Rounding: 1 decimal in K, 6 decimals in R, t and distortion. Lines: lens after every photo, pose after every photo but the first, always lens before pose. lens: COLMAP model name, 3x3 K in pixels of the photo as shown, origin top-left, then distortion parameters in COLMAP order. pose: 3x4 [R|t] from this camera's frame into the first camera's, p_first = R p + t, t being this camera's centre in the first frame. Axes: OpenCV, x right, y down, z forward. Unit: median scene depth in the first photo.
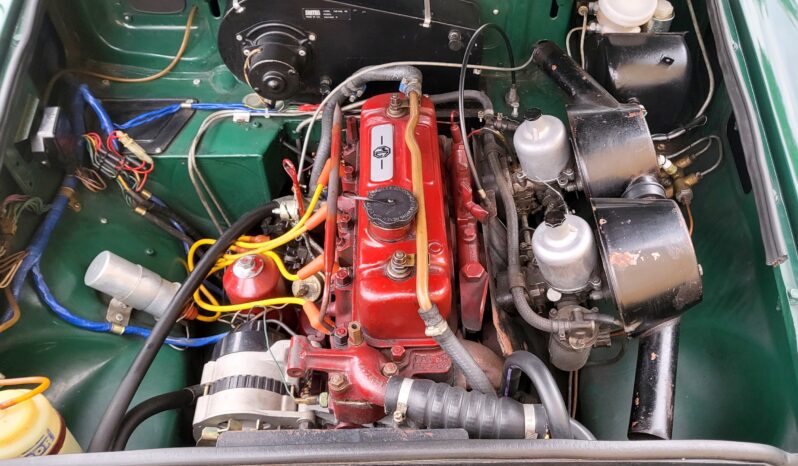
lens RADIAL K [[654.3, 0, 397.1], [0, 654.3, 236.1], [0, 0, 1]] dist [-0.008480, 0.042608]
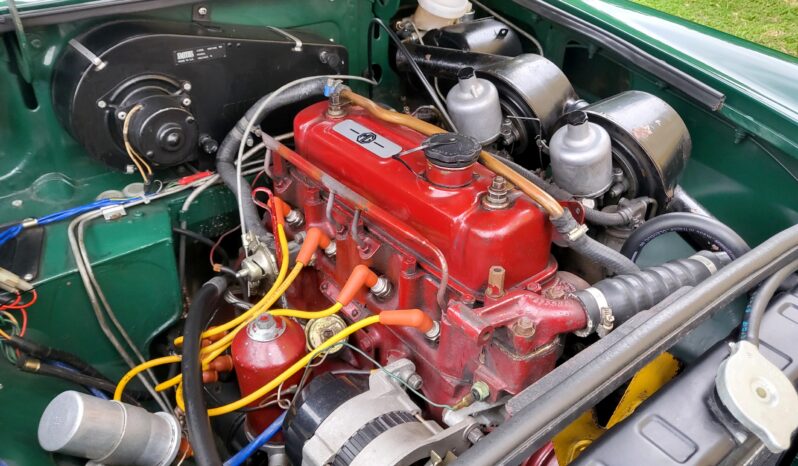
lens RADIAL K [[654.3, 0, 399.1], [0, 654.3, 230.9], [0, 0, 1]] dist [-0.008480, 0.042608]
pose [[0.801963, -0.325456, 0.500932, -0.408958], [0.441600, 0.887711, -0.130228, 0.103582], [-0.402299, 0.325650, 0.855633, 0.216277]]
